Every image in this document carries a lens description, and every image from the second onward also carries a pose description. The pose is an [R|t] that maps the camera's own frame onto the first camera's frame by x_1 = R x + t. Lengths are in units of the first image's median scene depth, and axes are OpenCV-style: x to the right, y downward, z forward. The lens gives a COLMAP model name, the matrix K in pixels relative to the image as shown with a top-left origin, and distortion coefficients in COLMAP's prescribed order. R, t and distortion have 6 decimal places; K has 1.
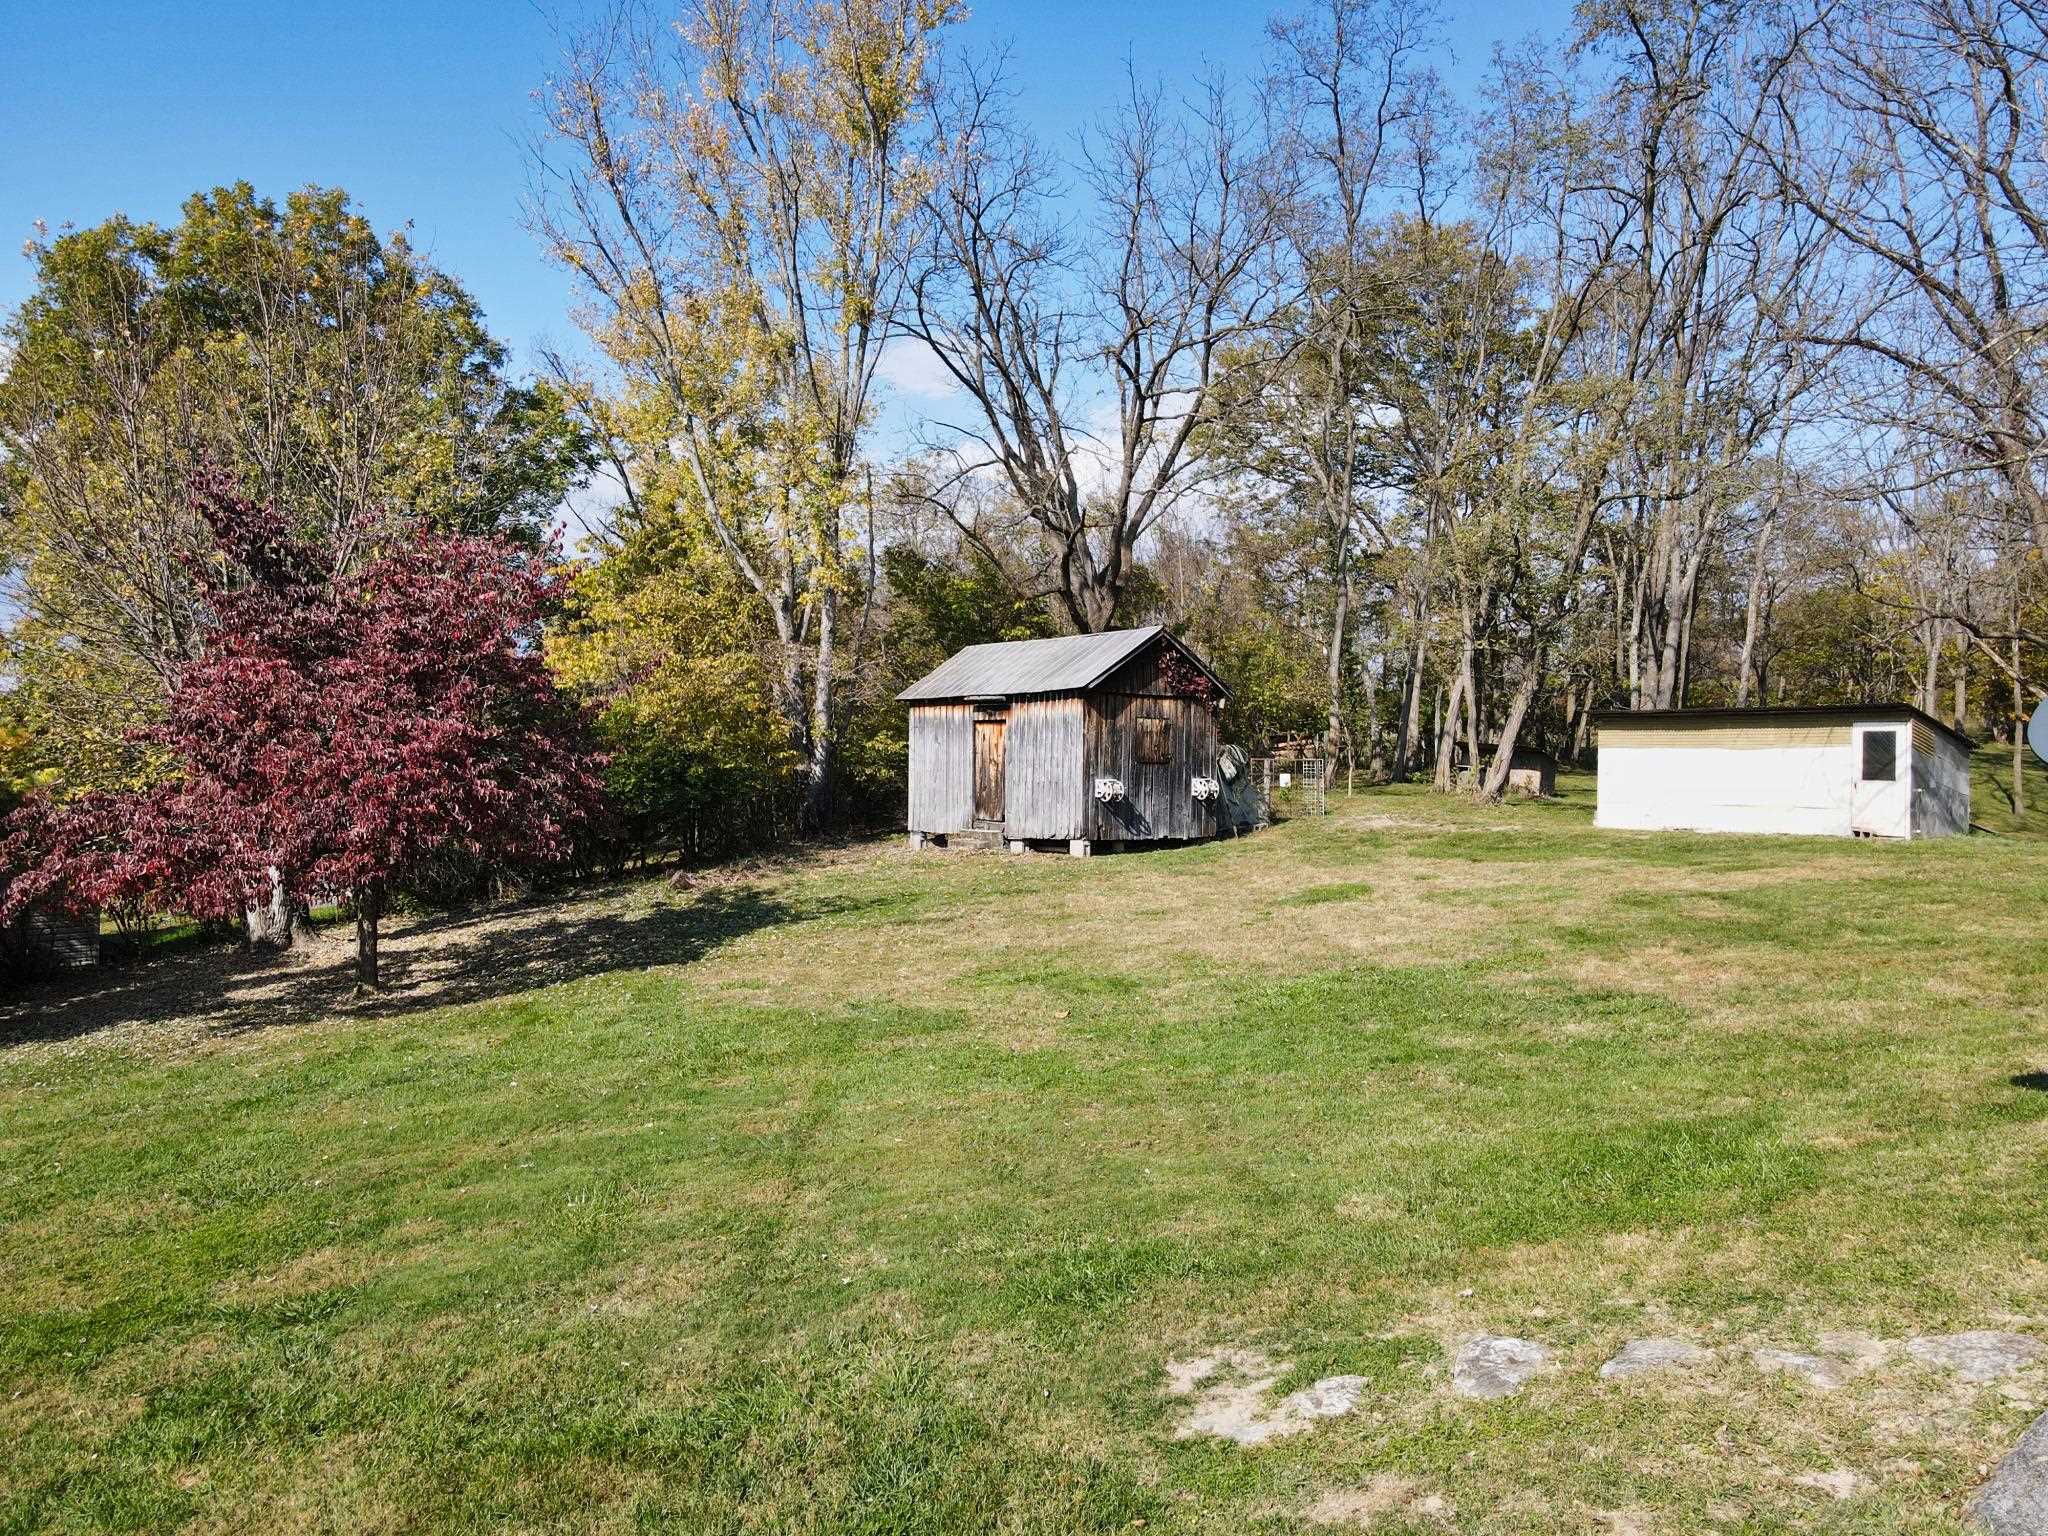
lens RADIAL K [[1496.4, 0, 1023.0], [0, 1496.4, 757.5], [0, 0, 1]] dist [0.003844, 0.013651]
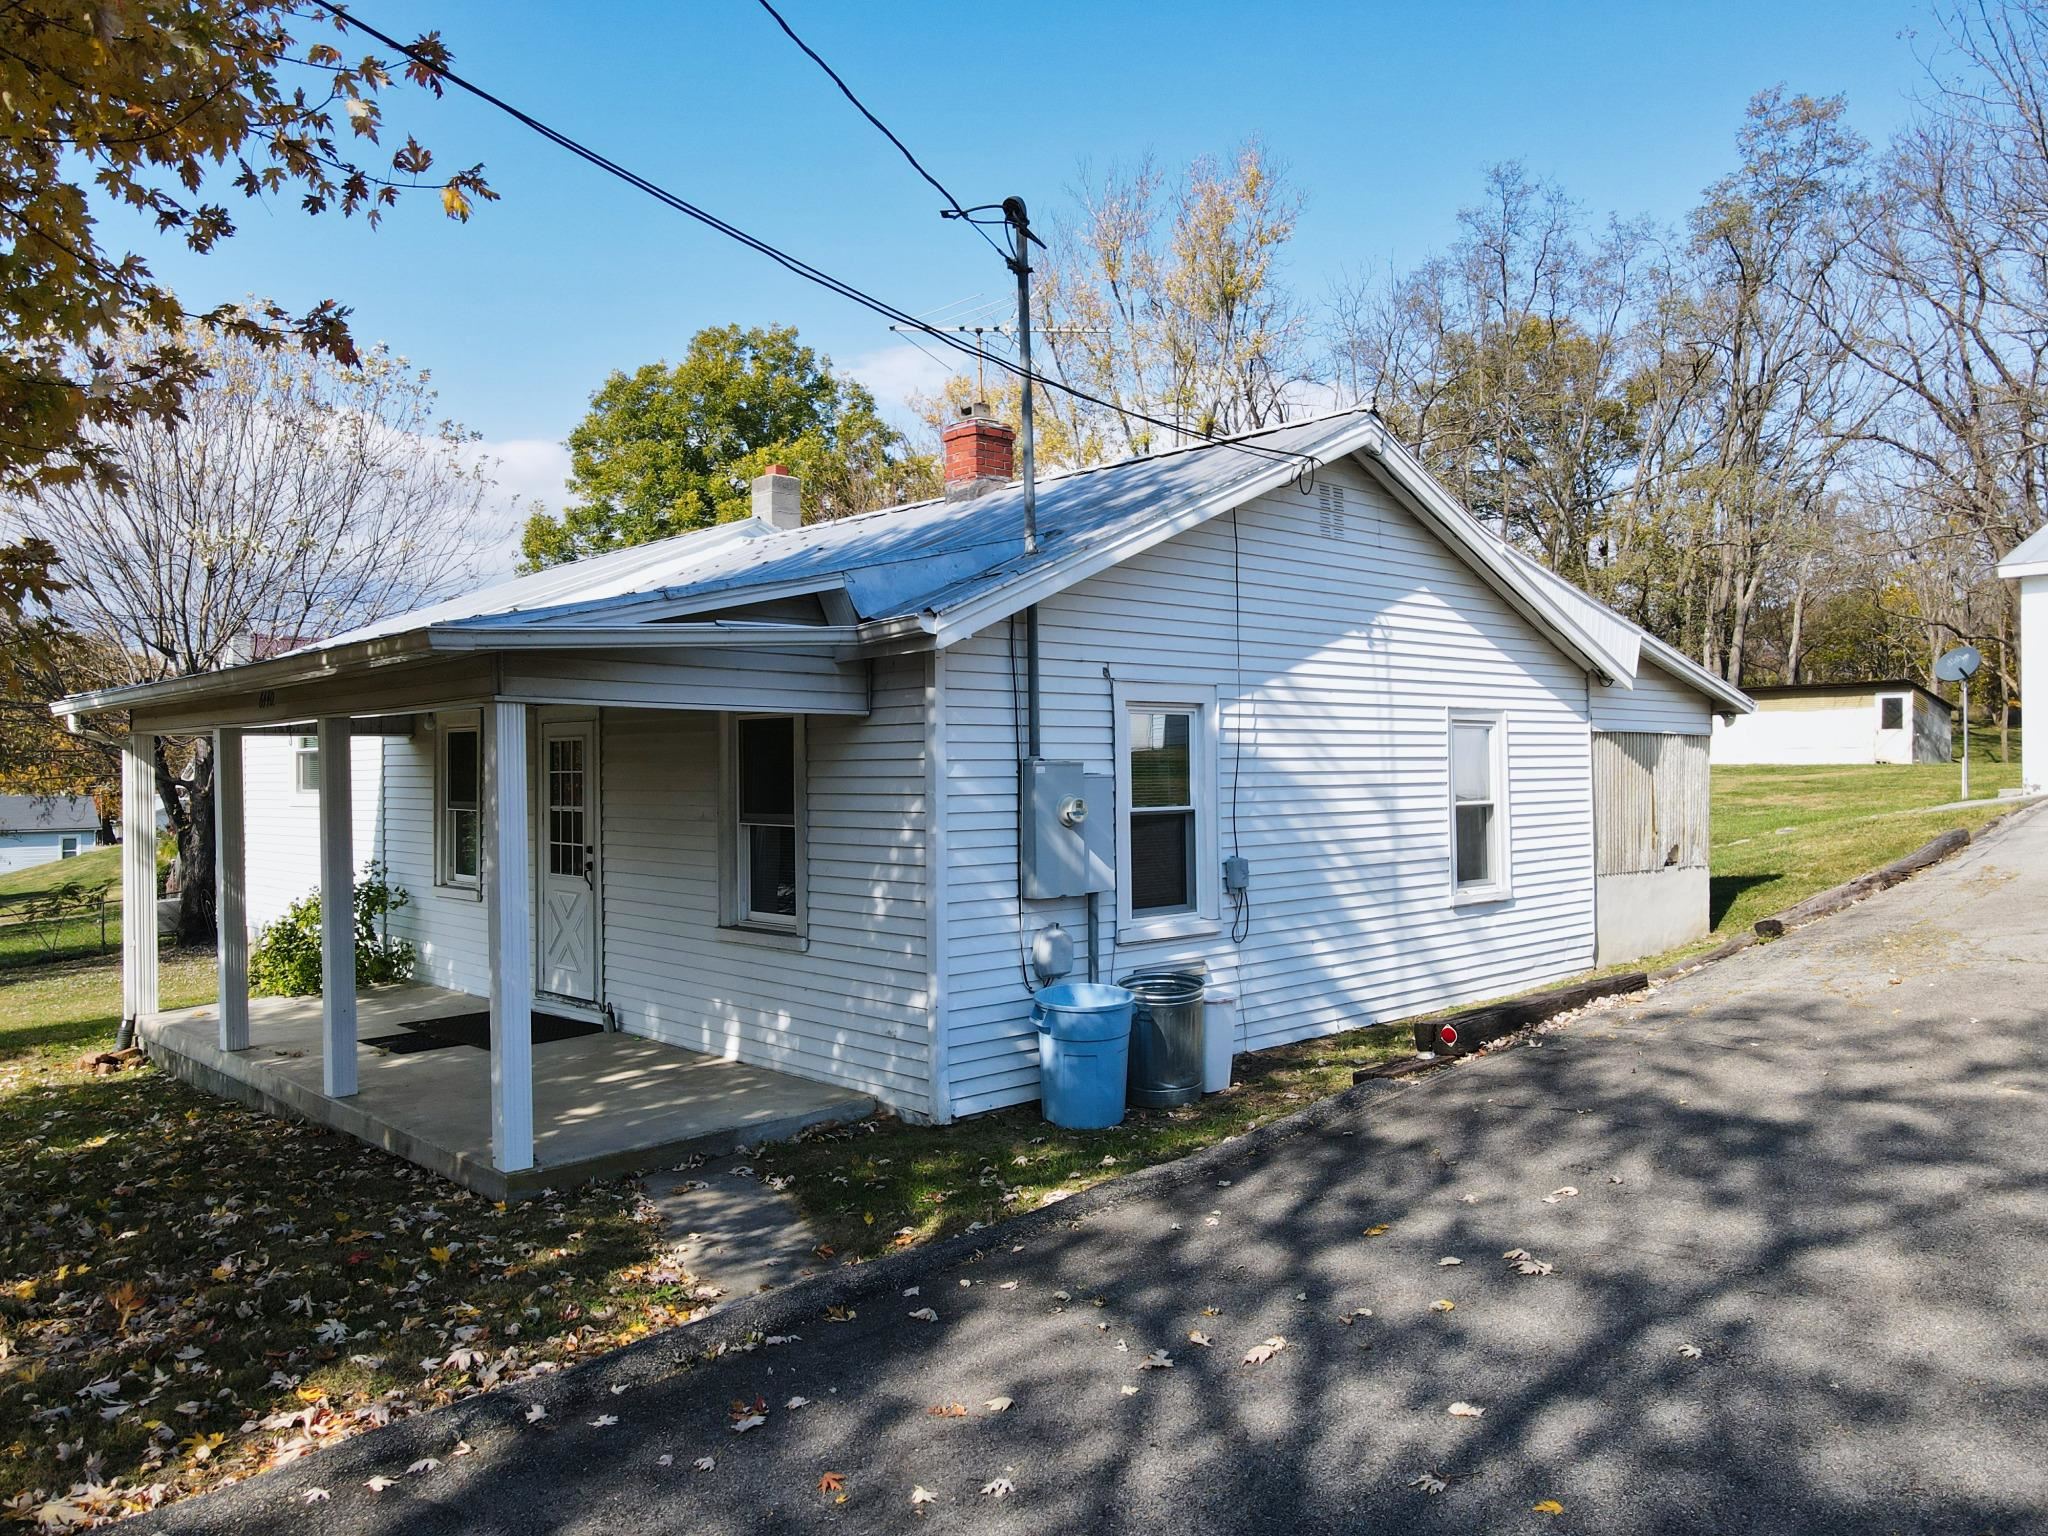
lens RADIAL K [[1496.4, 0, 1015.3], [0, 1496.4, 764.8], [0, 0, 1]] dist [0.003844, 0.013651]
pose [[0.999917, -0.004164, -0.012201, -0.282321], [0.004190, 0.999989, 0.002093, 0.038735], [0.012192, -0.002144, 0.999923, -0.500377]]
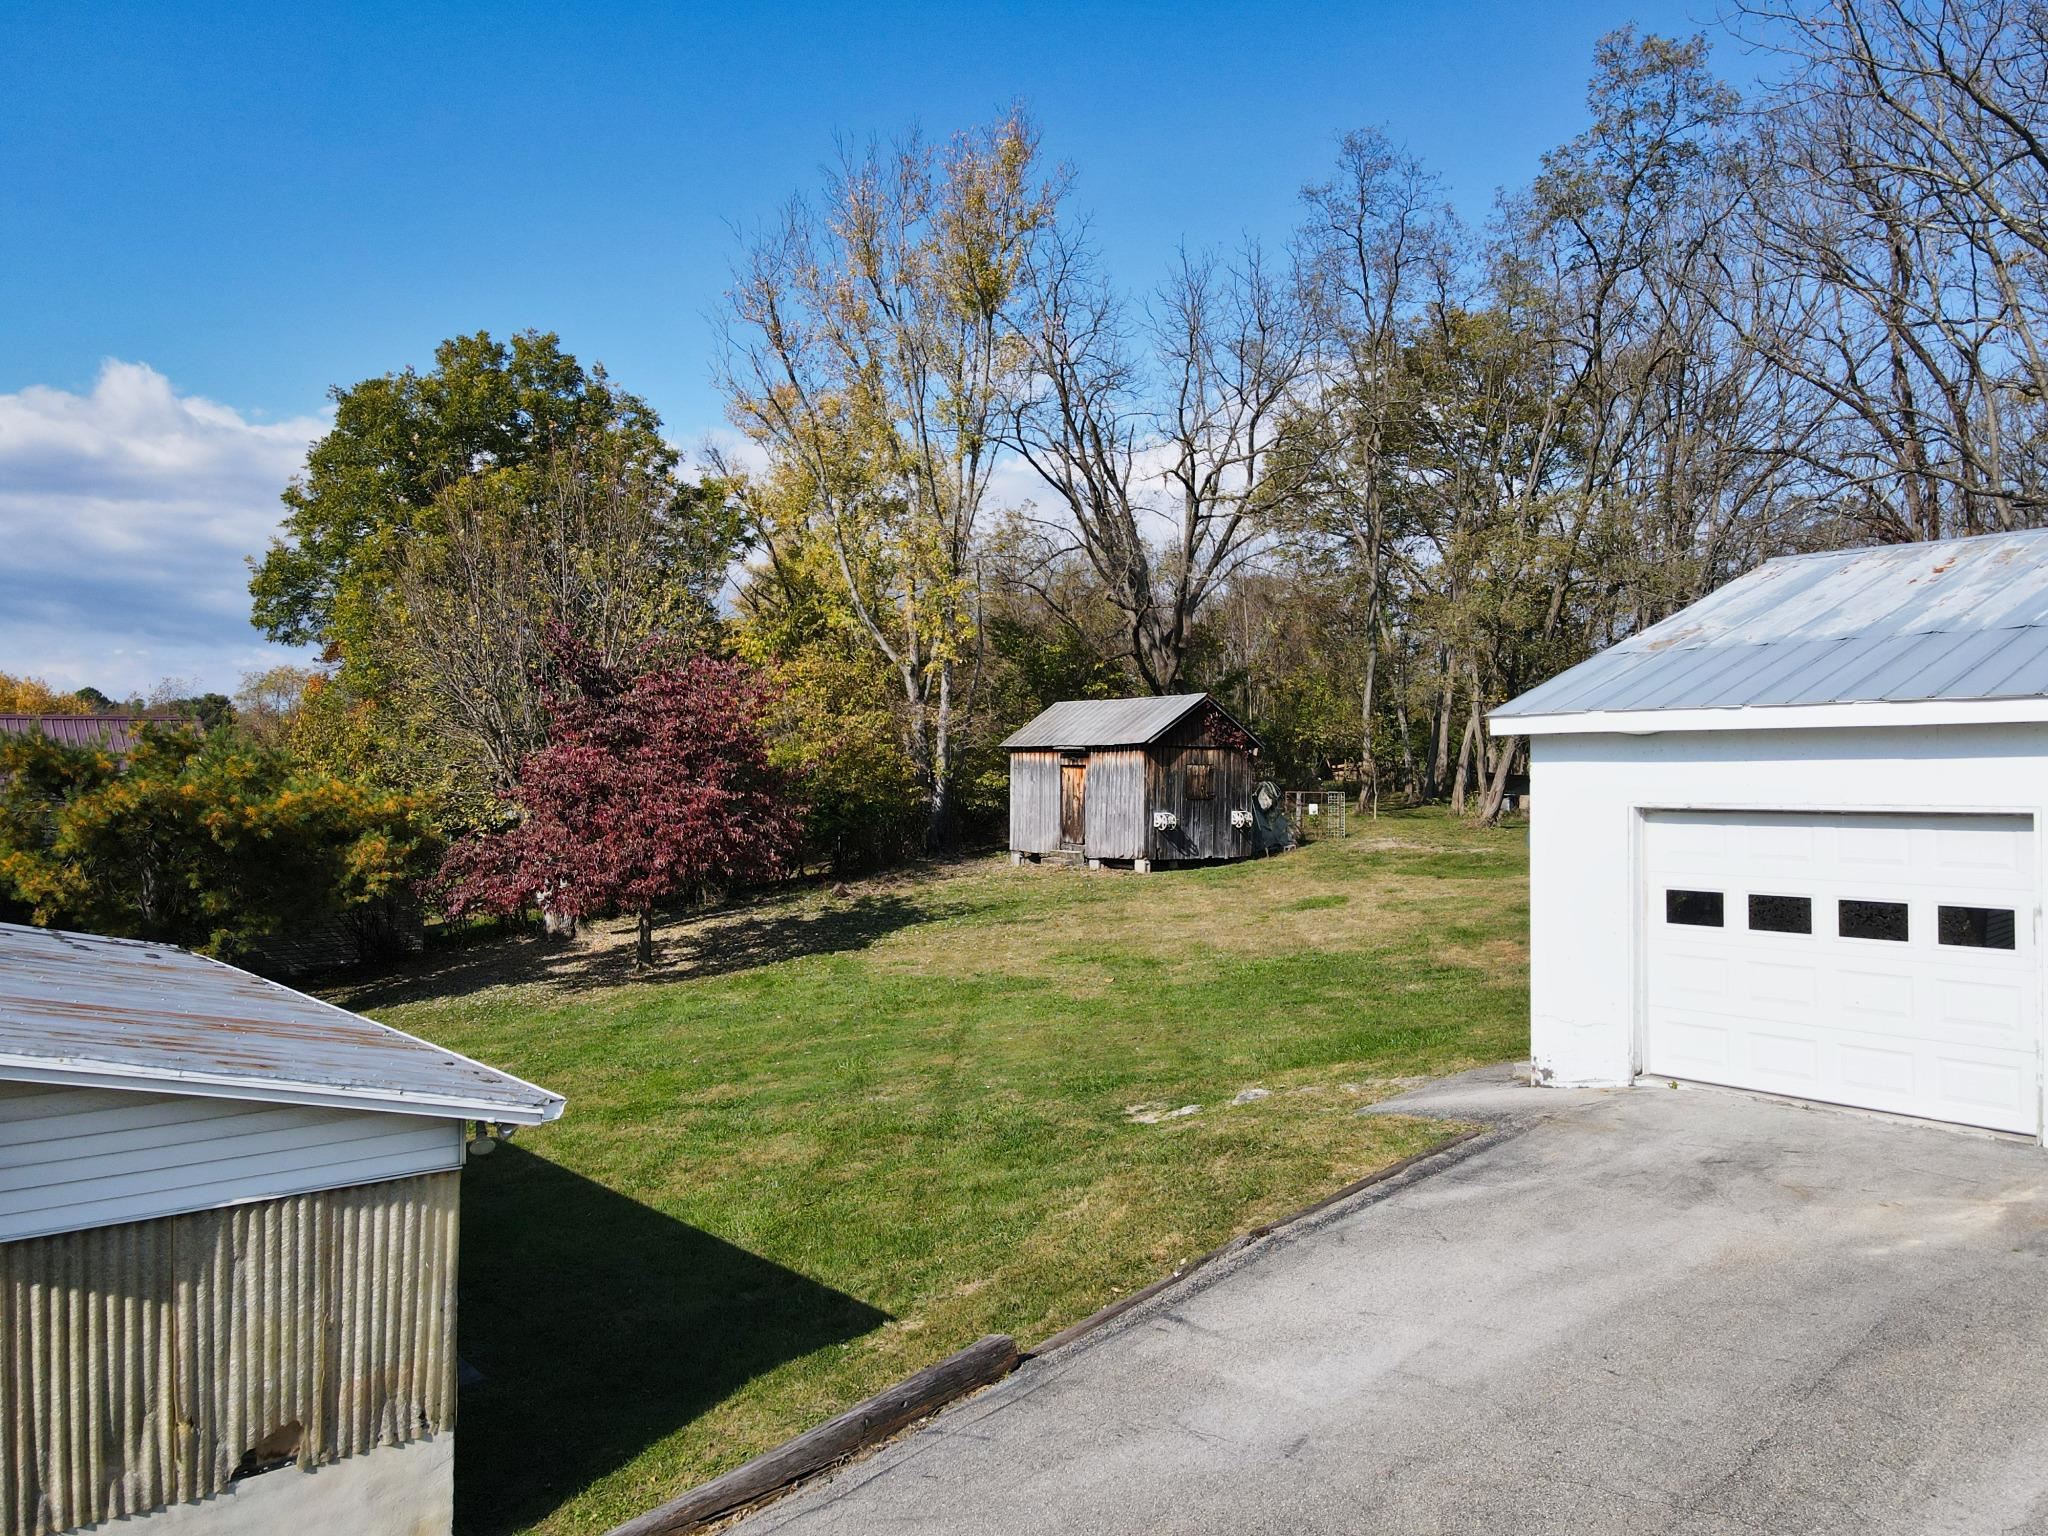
lens RADIAL K [[1496.4, 0, 1024.9], [0, 1496.4, 767.9], [0, 0, 1]] dist [0.003844, 0.013651]
pose [[0.997986, -0.001978, -0.063407, 0.017112], [0.002370, 0.999979, 0.006113, -0.029221], [0.063393, -0.006251, 0.997969, -0.271086]]
